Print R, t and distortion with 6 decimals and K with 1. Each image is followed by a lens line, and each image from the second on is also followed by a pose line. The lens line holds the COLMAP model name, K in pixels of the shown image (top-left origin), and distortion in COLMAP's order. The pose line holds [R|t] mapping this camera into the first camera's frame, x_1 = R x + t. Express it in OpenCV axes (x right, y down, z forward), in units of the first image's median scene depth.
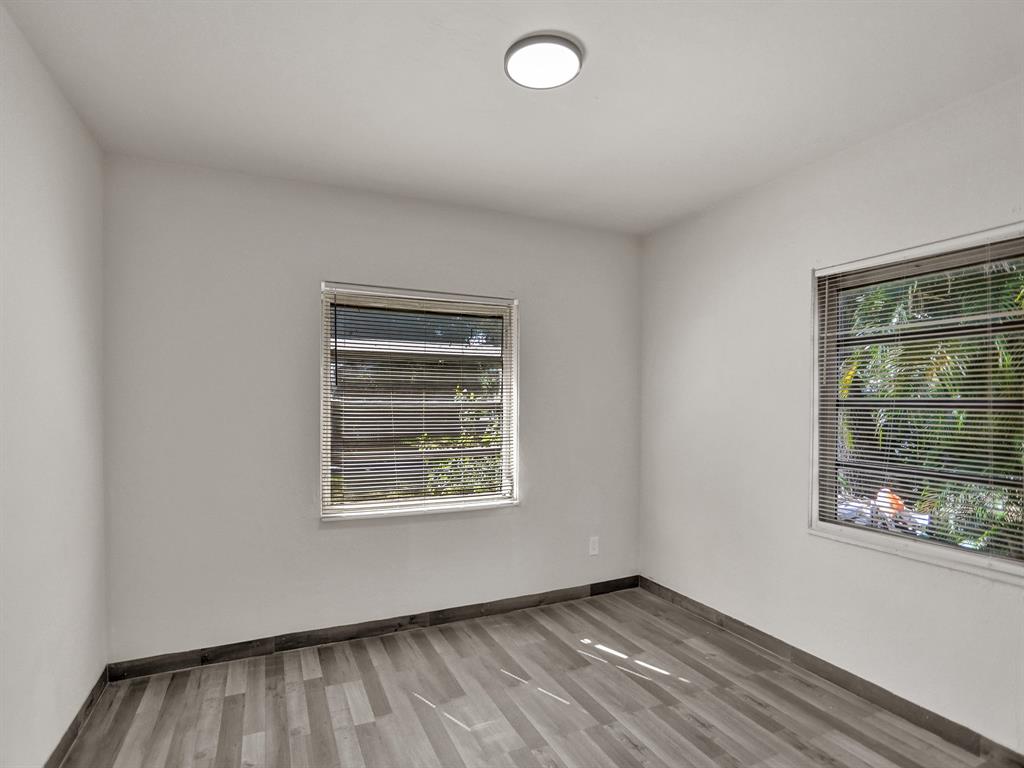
lens RADIAL K [[516.3, 0, 505.2], [0, 516.3, 391.1], [0, 0, 1]] dist [-0.043651, 0.015335]
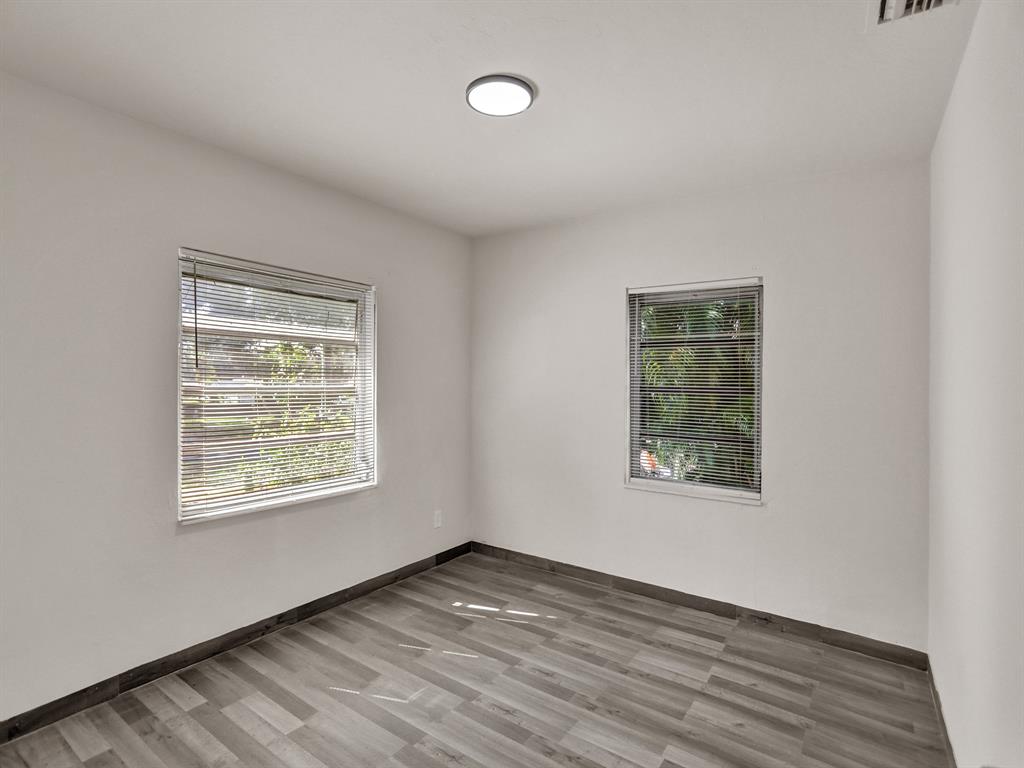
lens RADIAL K [[510.7, 0, 493.2], [0, 510.7, 373.4], [0, 0, 1]] dist [-0.034342, 0.019367]
pose [[0.876717, 0.015093, 0.480770, -0.319587], [-0.017816, 0.999841, 0.001100, -0.012376], [-0.480677, -0.009529, 0.876846, 0.005133]]
